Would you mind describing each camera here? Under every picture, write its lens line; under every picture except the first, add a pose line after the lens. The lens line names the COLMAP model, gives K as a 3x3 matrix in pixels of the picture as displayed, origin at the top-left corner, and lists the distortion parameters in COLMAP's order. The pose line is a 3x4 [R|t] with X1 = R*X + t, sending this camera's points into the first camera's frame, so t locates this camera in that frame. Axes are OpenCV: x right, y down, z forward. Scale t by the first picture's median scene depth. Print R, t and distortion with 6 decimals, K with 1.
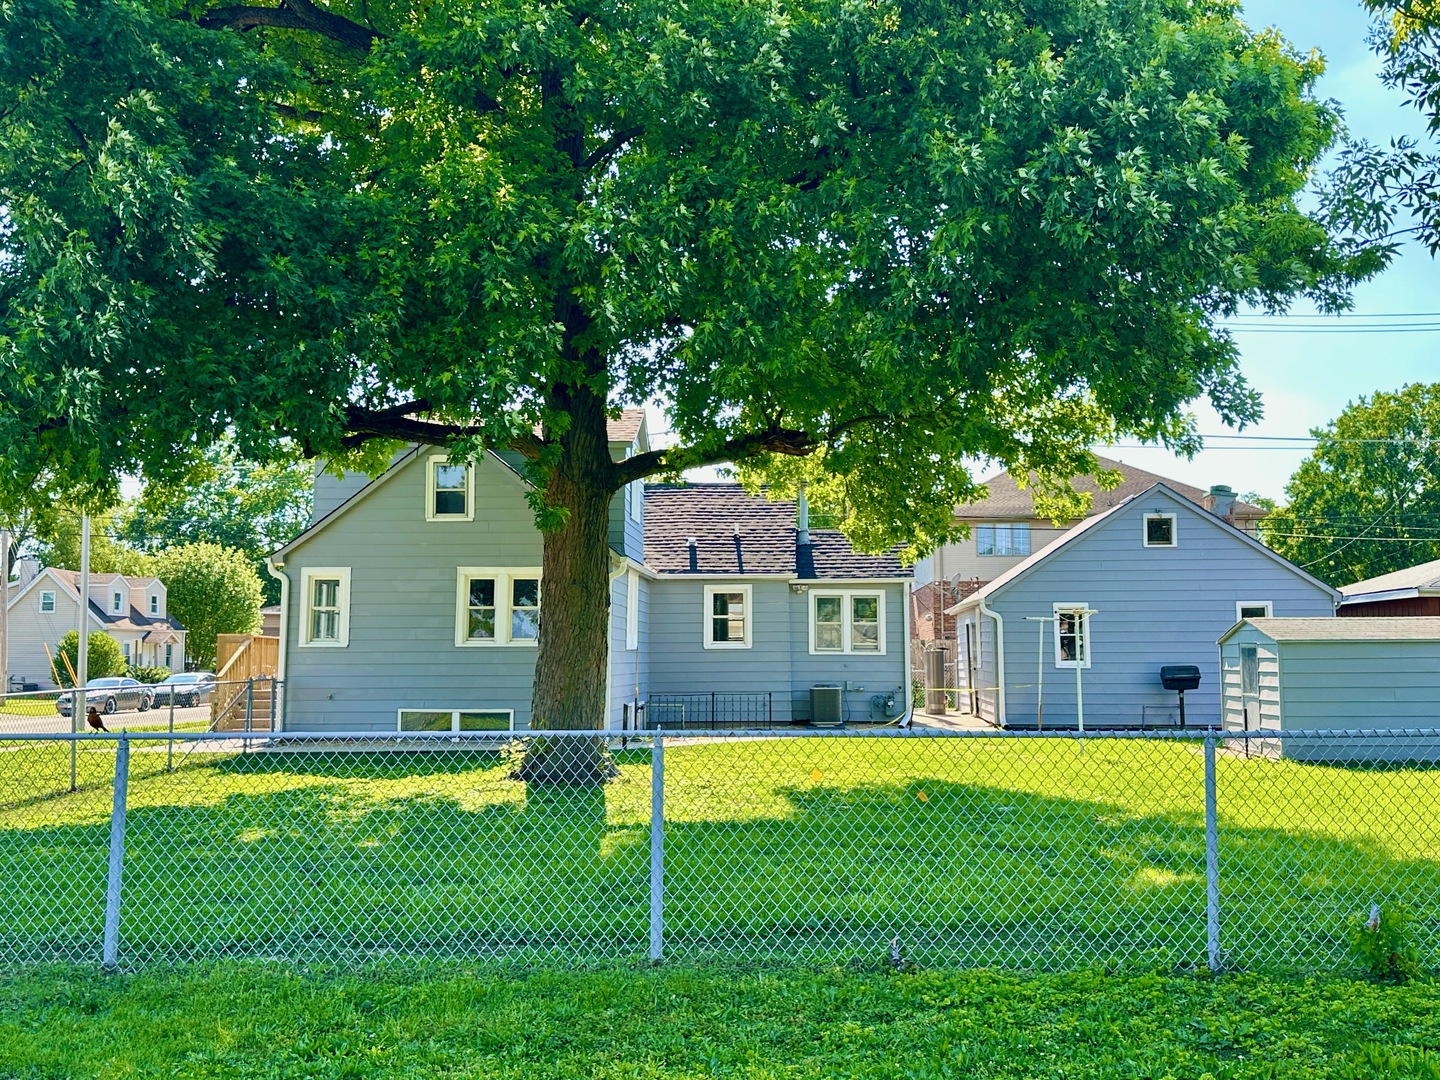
lens RADIAL K [[1437.3, 0, 721.2], [0, 1437.3, 538.9], [0, 0, 1]] dist [-0.001634, 0.000000]
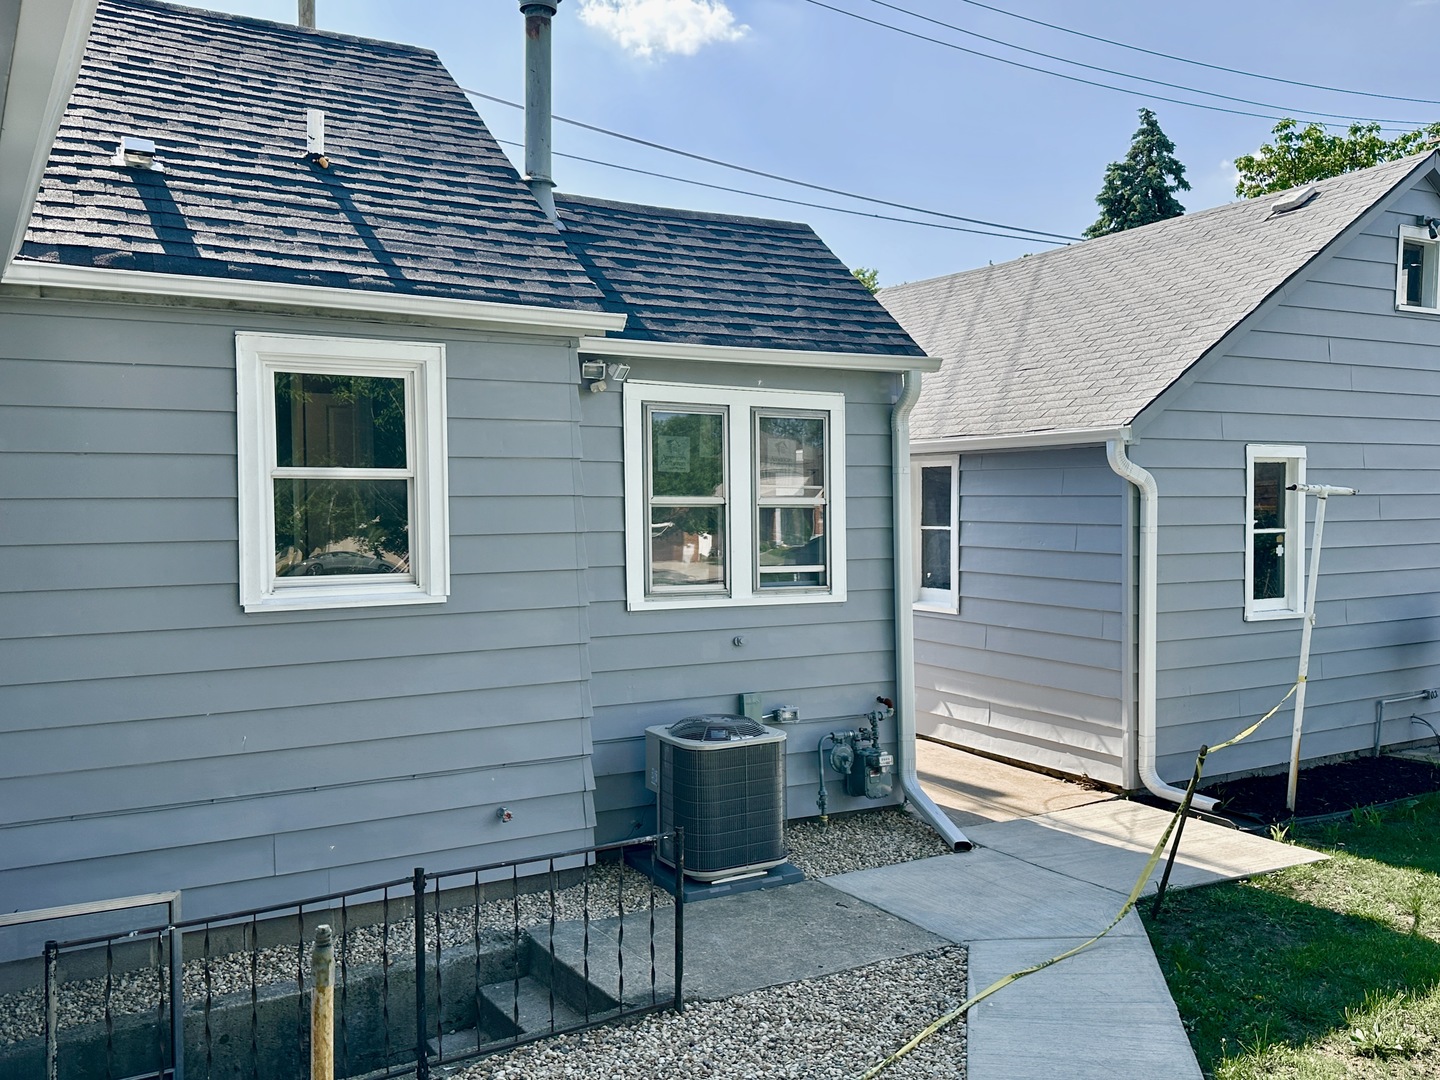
lens RADIAL K [[1285.0, 0, 718.5], [0, 1285.0, 541.4], [0, 0, 1]] dist [0.039754, 0.002902]
pose [[0.832801, -0.019676, 0.553223, -0.062043], [-0.037294, 0.995103, 0.091533, 0.043471], [-0.552315, -0.096861, 0.827989, 0.786378]]
